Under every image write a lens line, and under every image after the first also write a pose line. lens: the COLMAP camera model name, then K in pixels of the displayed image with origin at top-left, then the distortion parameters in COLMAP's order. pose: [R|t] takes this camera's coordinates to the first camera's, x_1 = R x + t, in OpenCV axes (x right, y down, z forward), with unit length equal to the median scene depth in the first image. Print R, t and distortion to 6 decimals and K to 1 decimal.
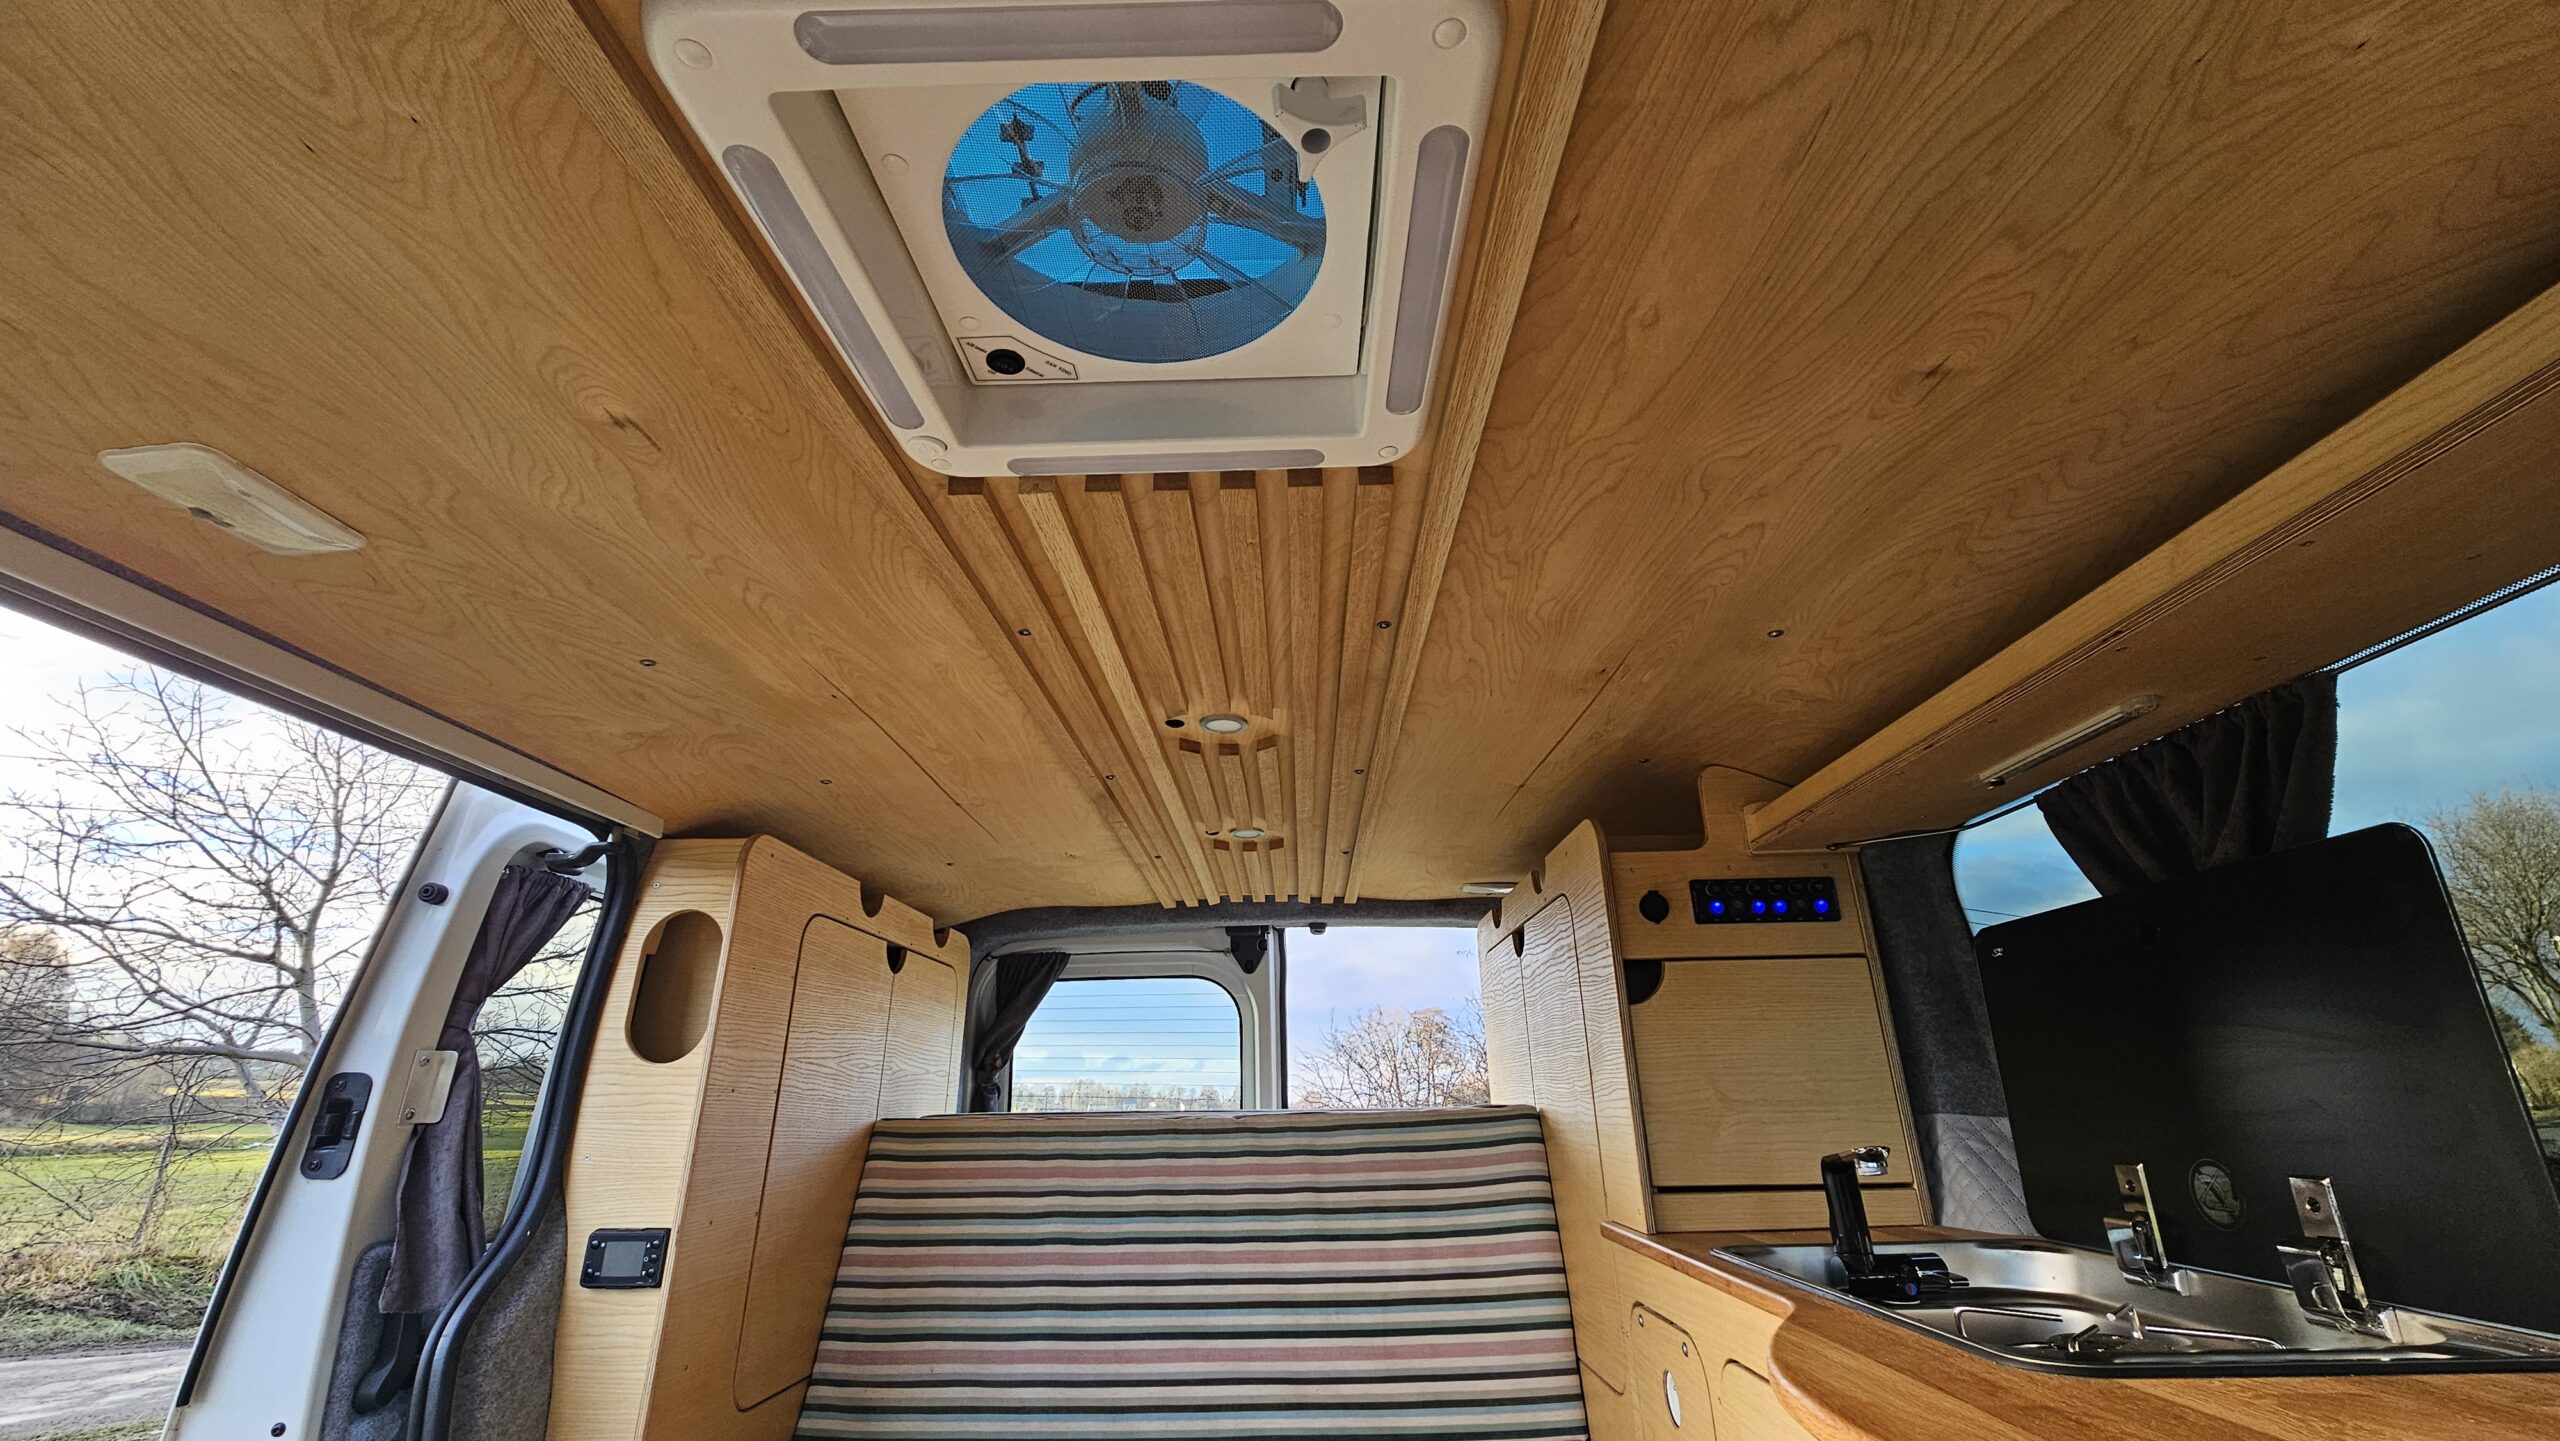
lens RADIAL K [[1039.8, 0, 1284.5], [0, 1039.8, 719.0], [0, 0, 1]] dist [0.001868, -0.000179]
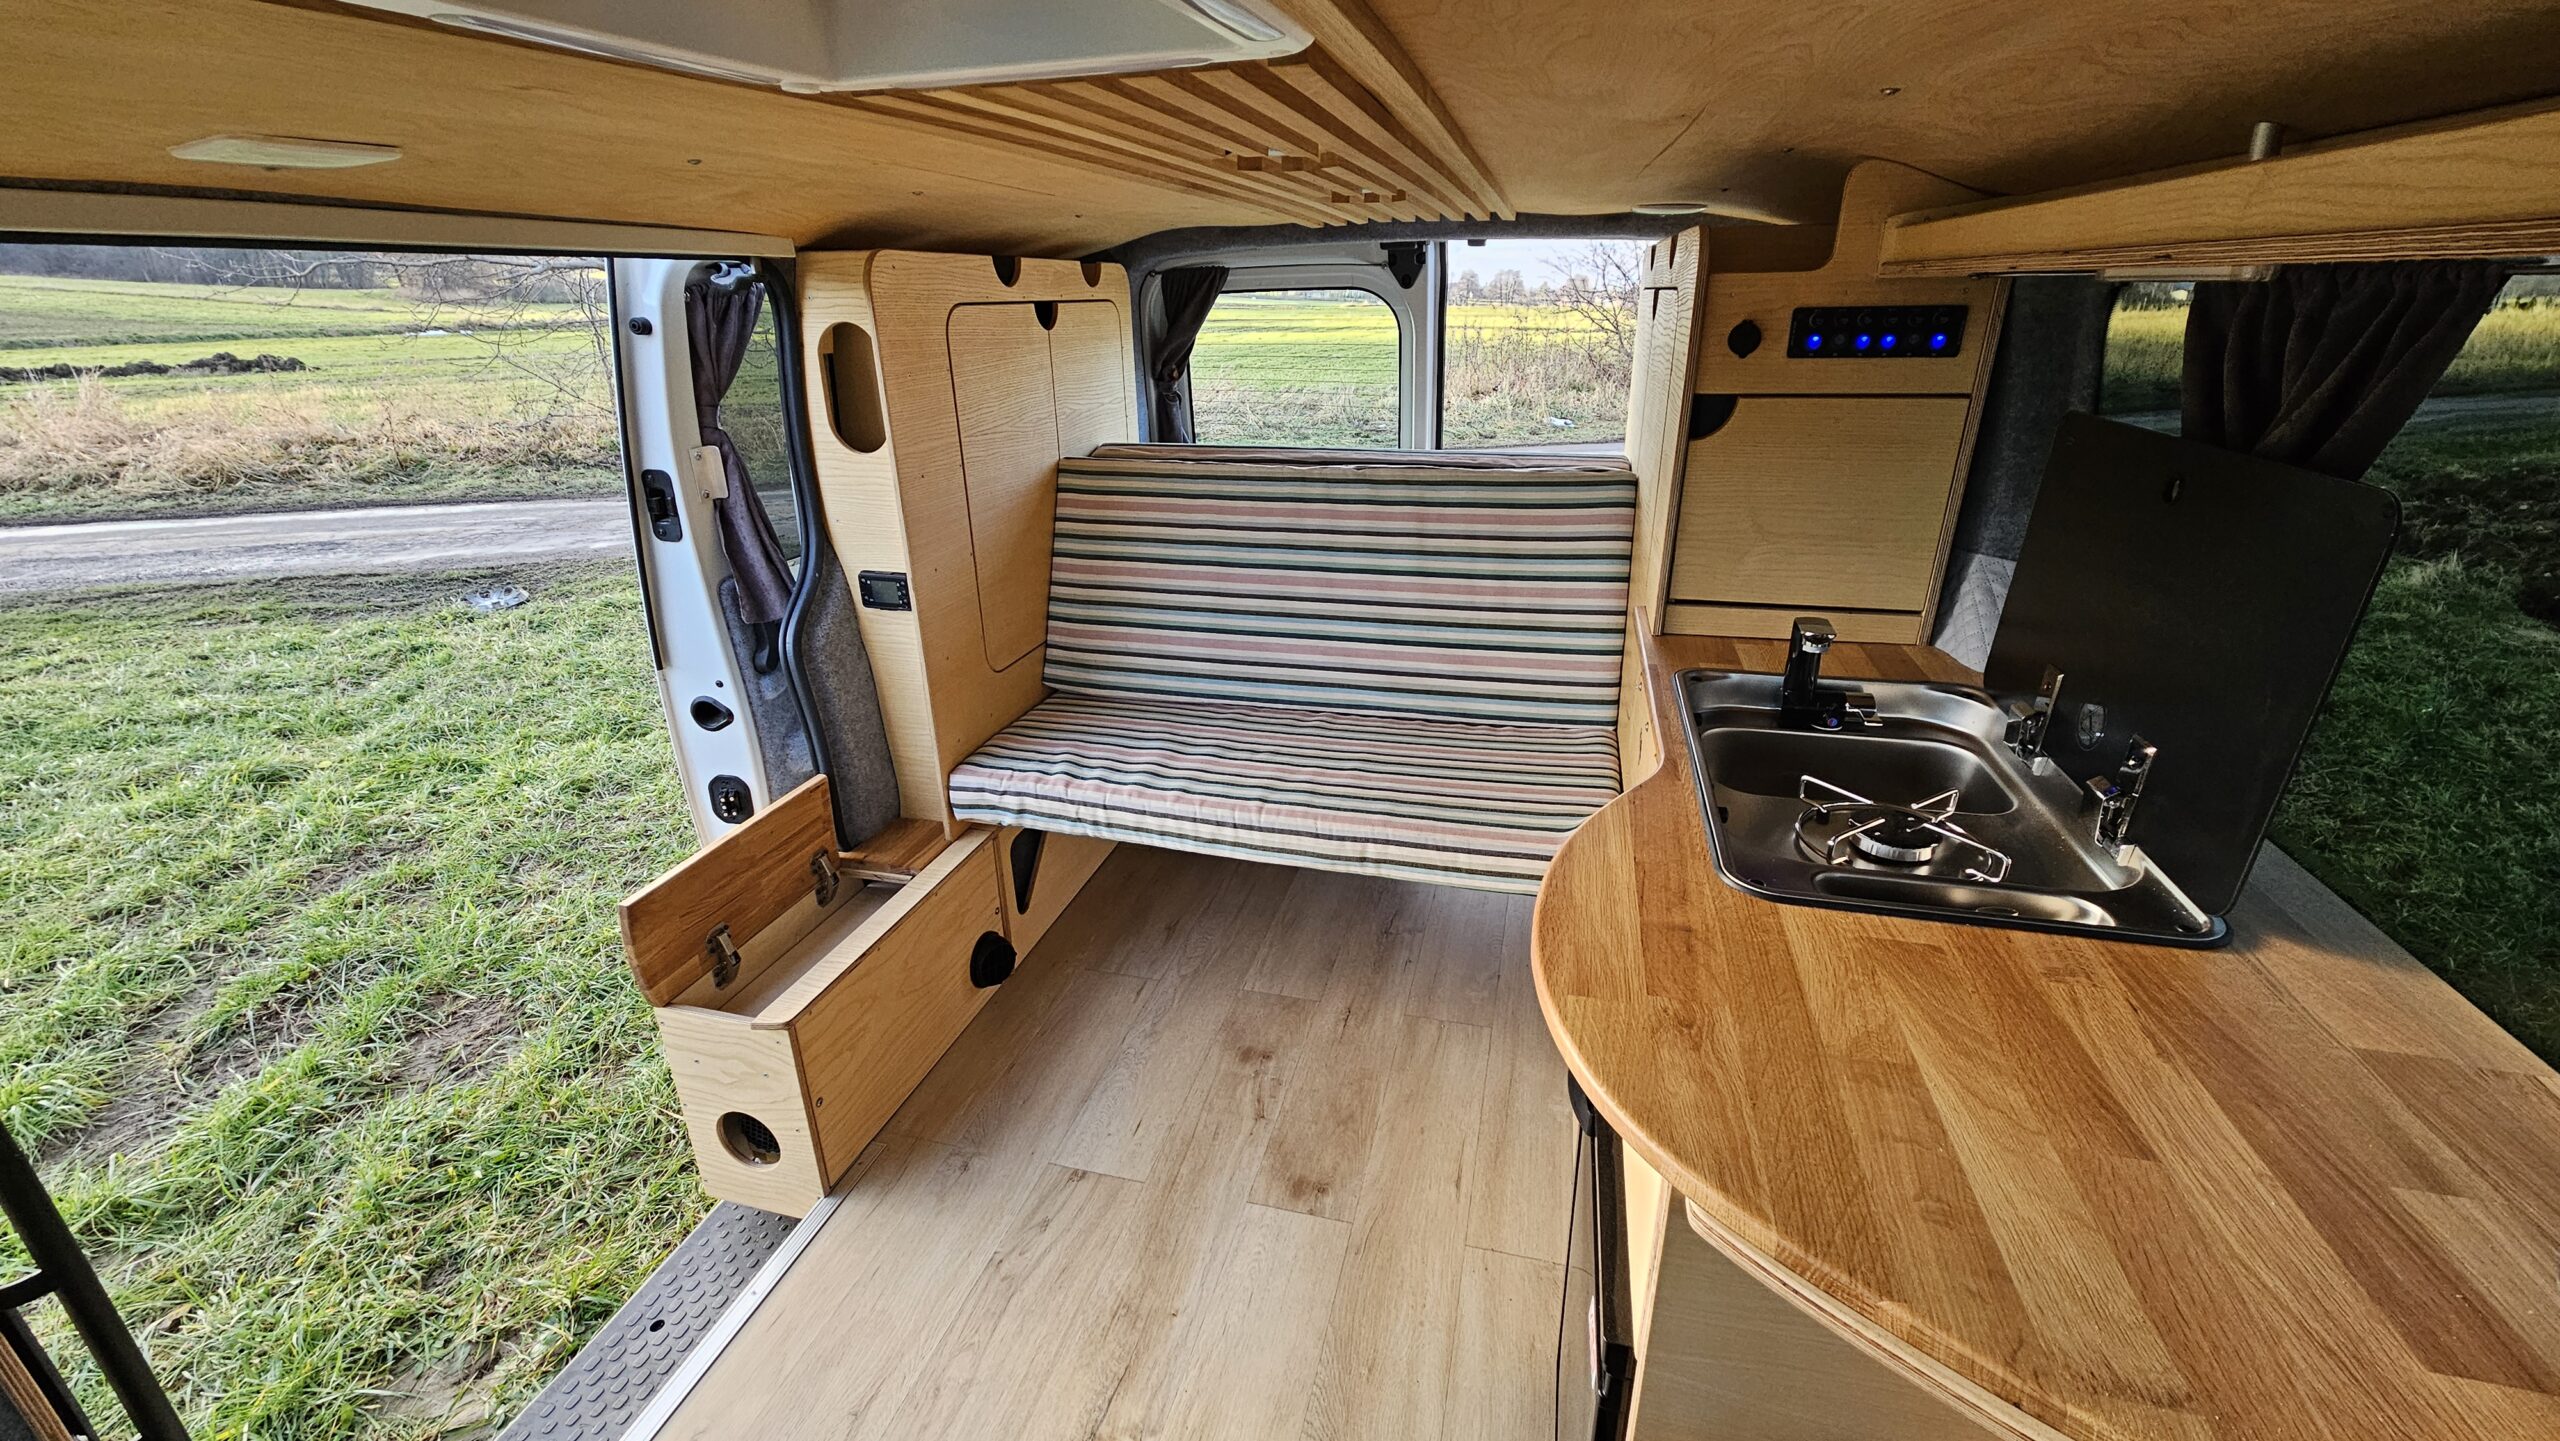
lens RADIAL K [[1039.8, 0, 1284.5], [0, 1039.8, 719.0], [0, 0, 1]] dist [0.001868, -0.000179]
pose [[0.973661, 0.088784, -0.210003, 0.178061], [0.077520, 0.737286, 0.671119, -0.229050], [0.214417, -0.669722, 0.710984, 0.010587]]
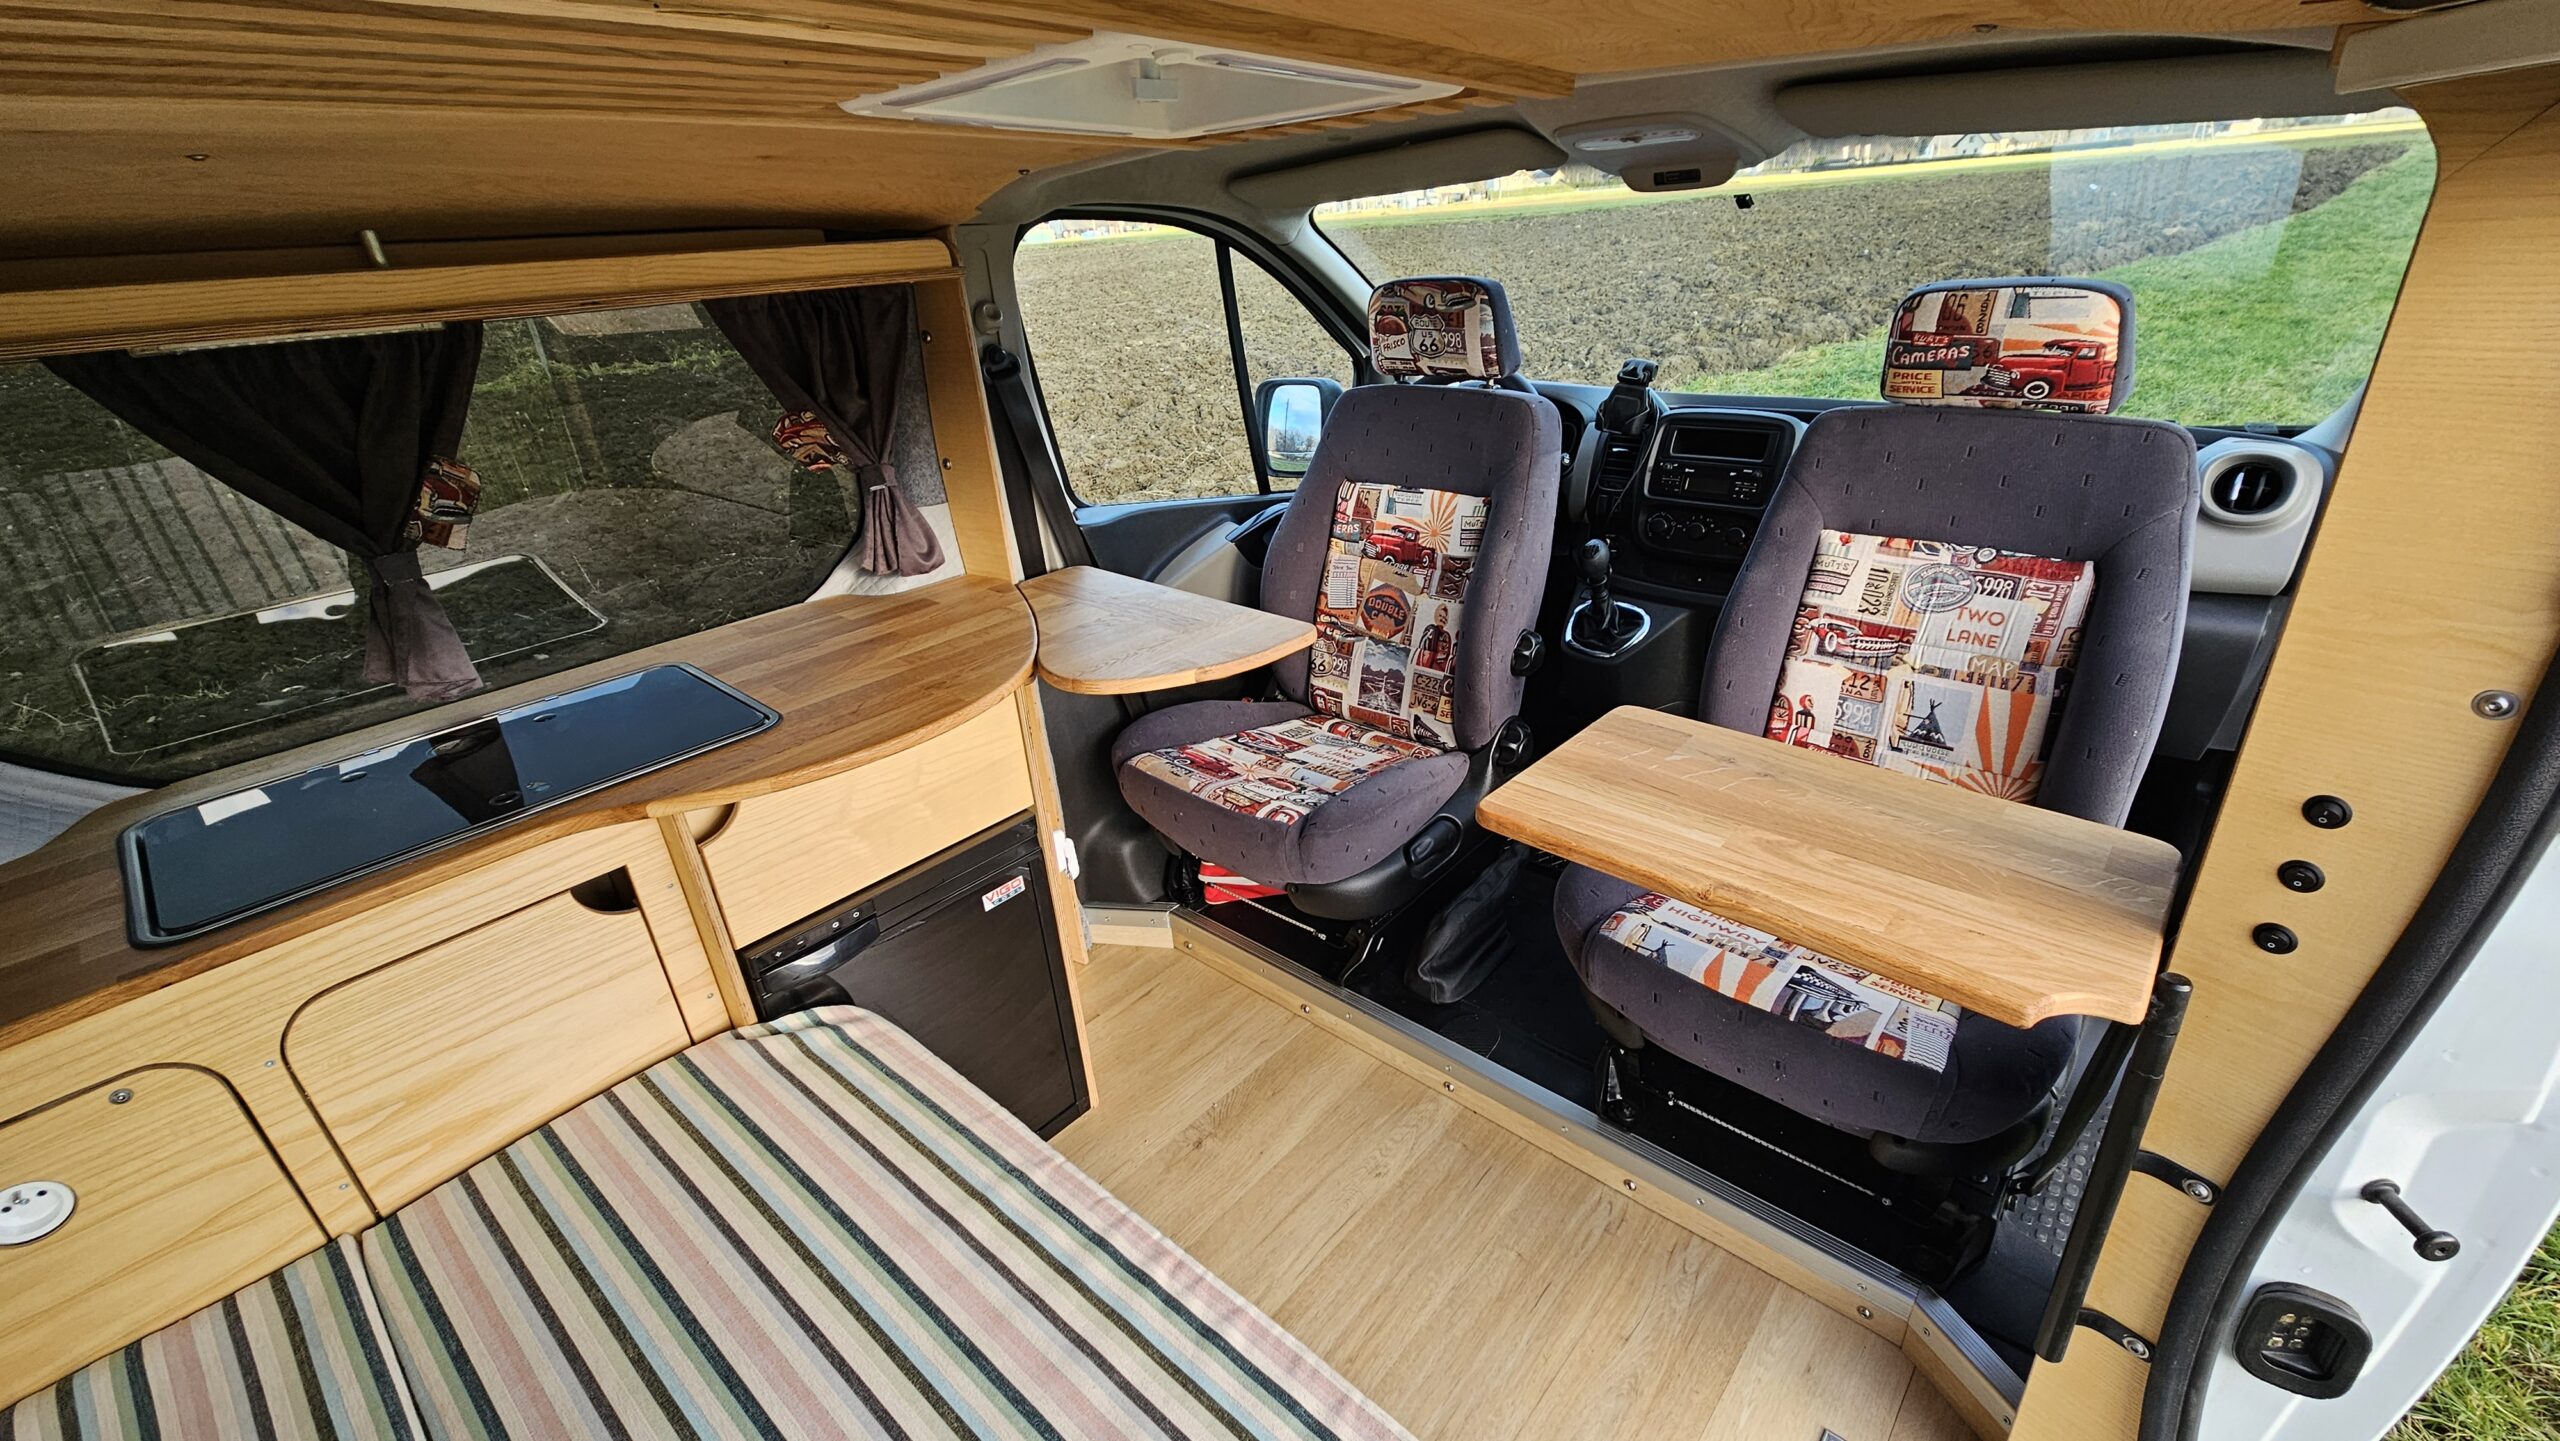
lens RADIAL K [[1052.6, 0, 1280.0], [0, 1052.6, 720.5], [0, 0, 1]] dist [0.008083, -0.000299]
pose [[-0.750229, -0.210164, 0.626888, -0.564164], [-0.146521, 0.977409, 0.152327, 0.070116], [-0.644739, 0.022427, -0.764074, 0.842082]]
